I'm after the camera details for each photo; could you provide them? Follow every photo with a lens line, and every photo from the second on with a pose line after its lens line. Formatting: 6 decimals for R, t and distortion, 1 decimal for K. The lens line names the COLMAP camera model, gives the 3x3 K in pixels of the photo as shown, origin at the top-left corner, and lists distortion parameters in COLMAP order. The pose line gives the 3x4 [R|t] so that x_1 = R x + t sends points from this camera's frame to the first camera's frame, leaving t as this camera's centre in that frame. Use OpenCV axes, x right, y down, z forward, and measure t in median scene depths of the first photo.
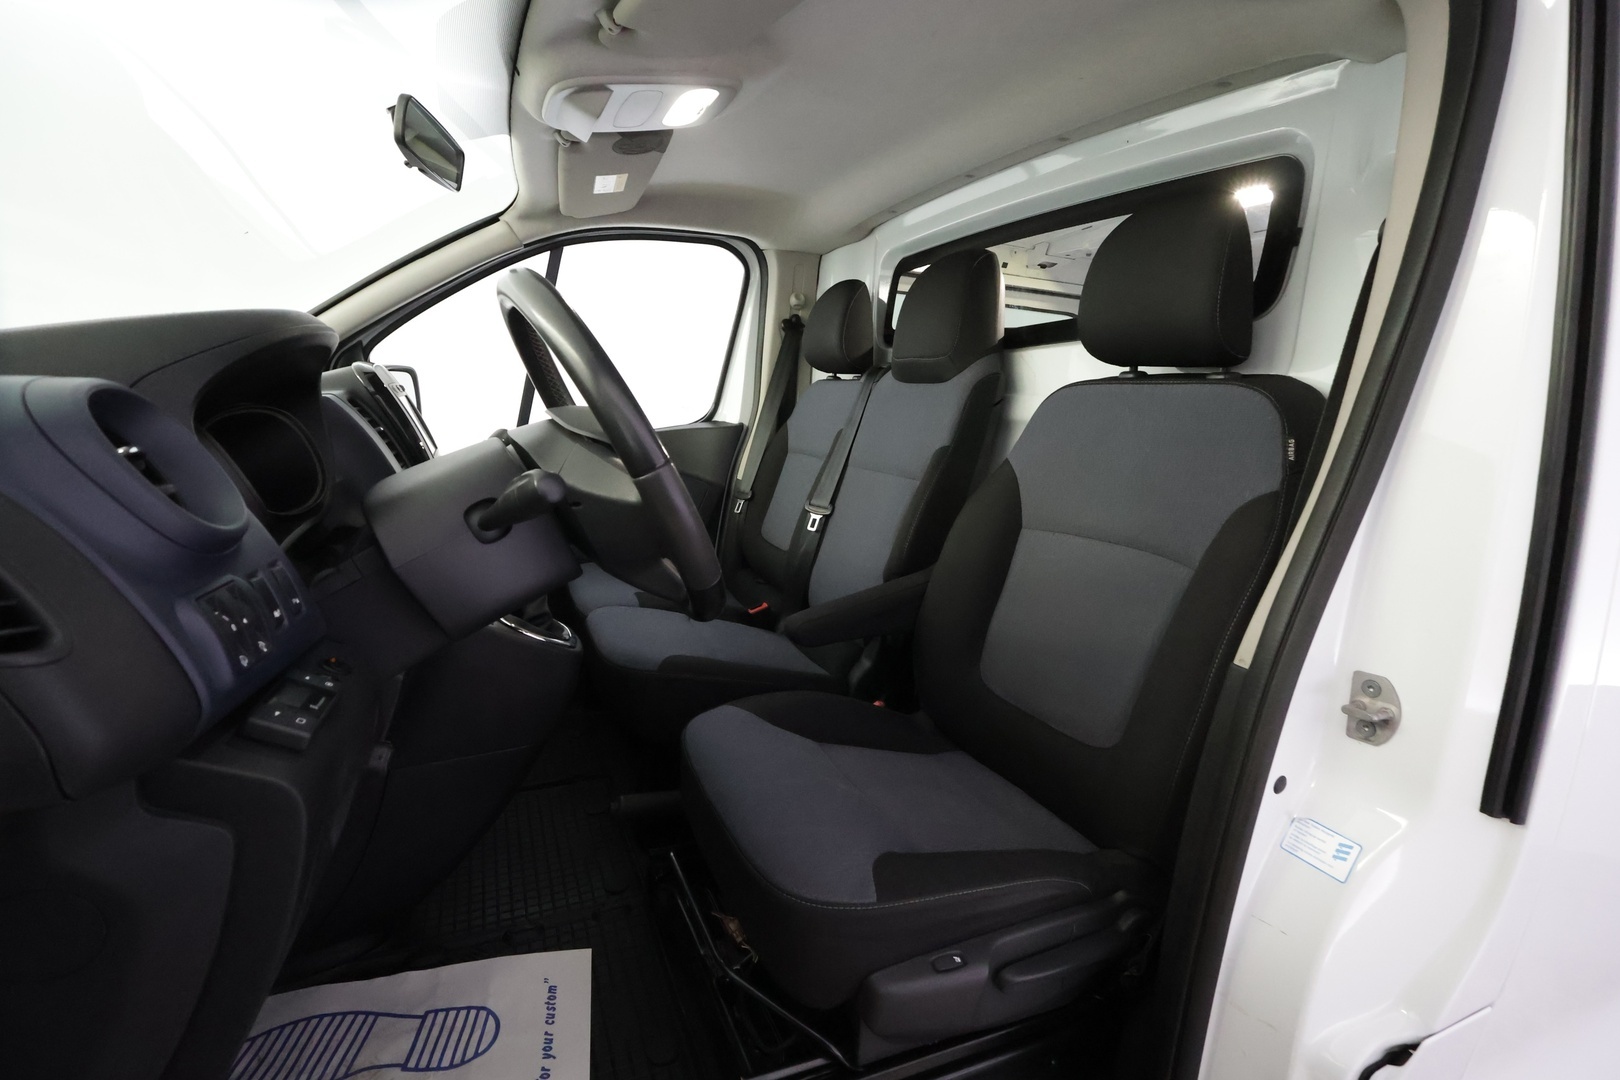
lens RADIAL K [[746.9, 0, 811.6], [0, 746.9, 539.2], [0, 0, 1]] dist [0.005890, 0.001137]
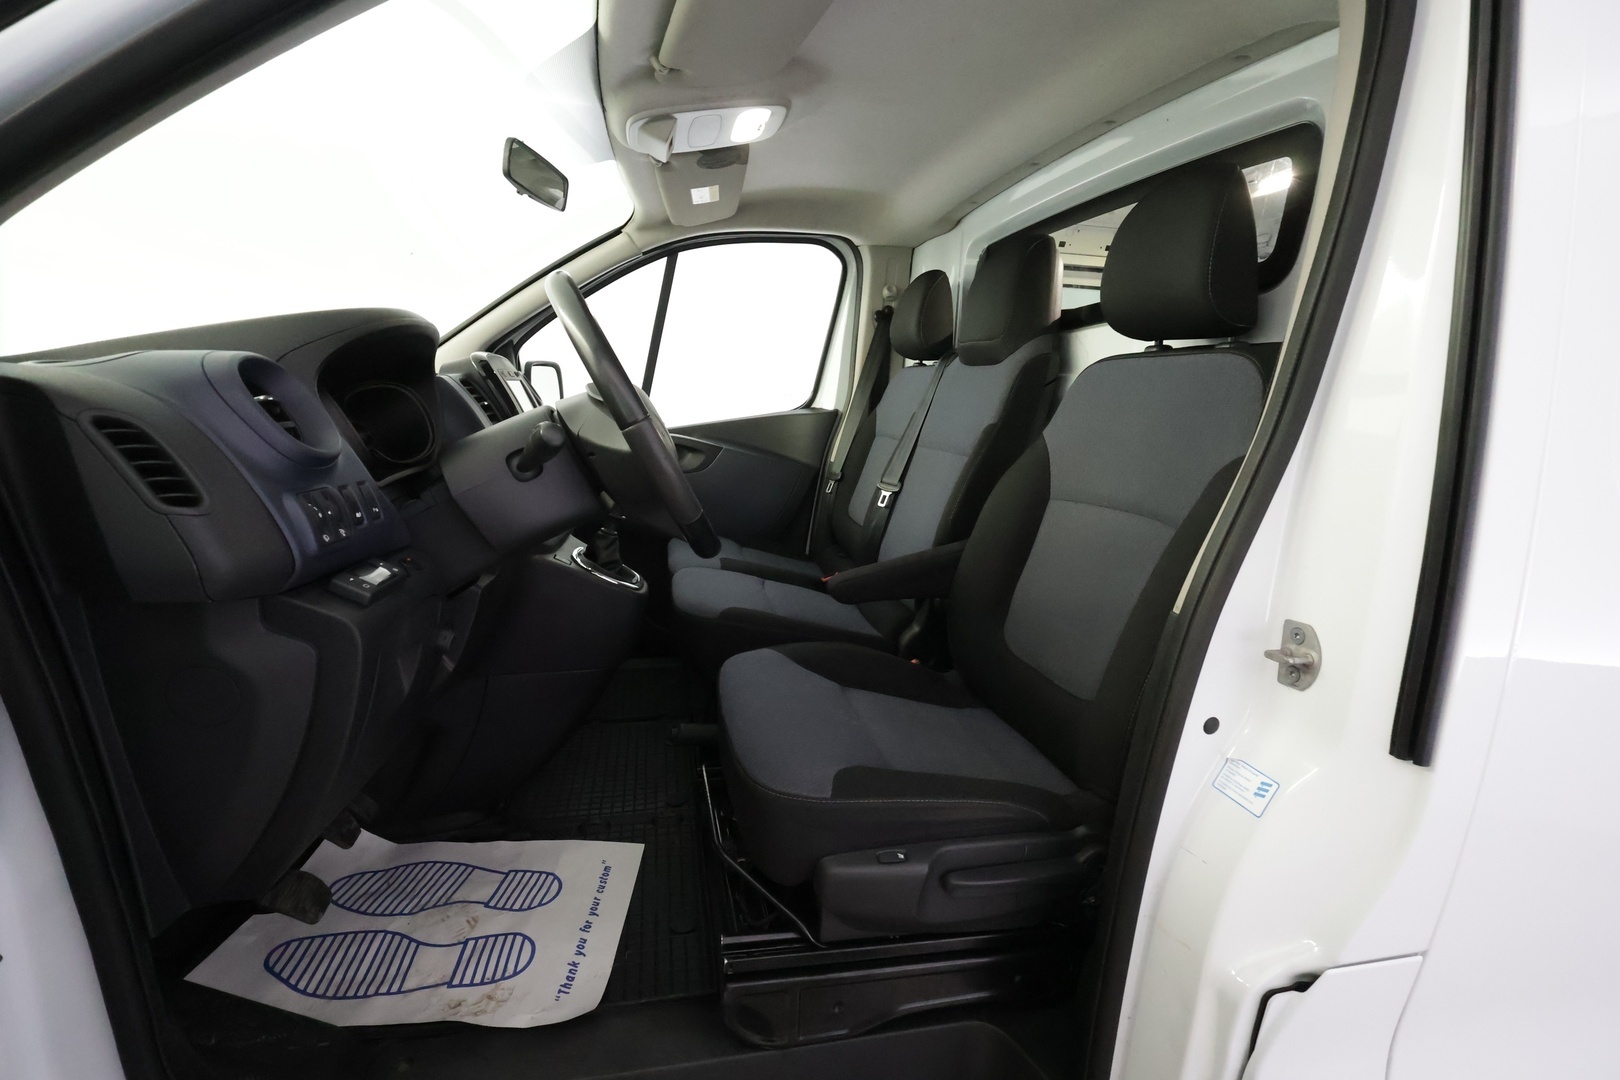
lens RADIAL K [[746.9, 0, 811.4], [0, 746.9, 536.3], [0, 0, 1]] dist [0.005890, 0.001137]
pose [[0.978107, 0.025820, -0.206495, 0.222401], [-0.025836, 0.999663, 0.002621, 0.056324], [0.206493, 0.002771, 0.978444, -0.119435]]
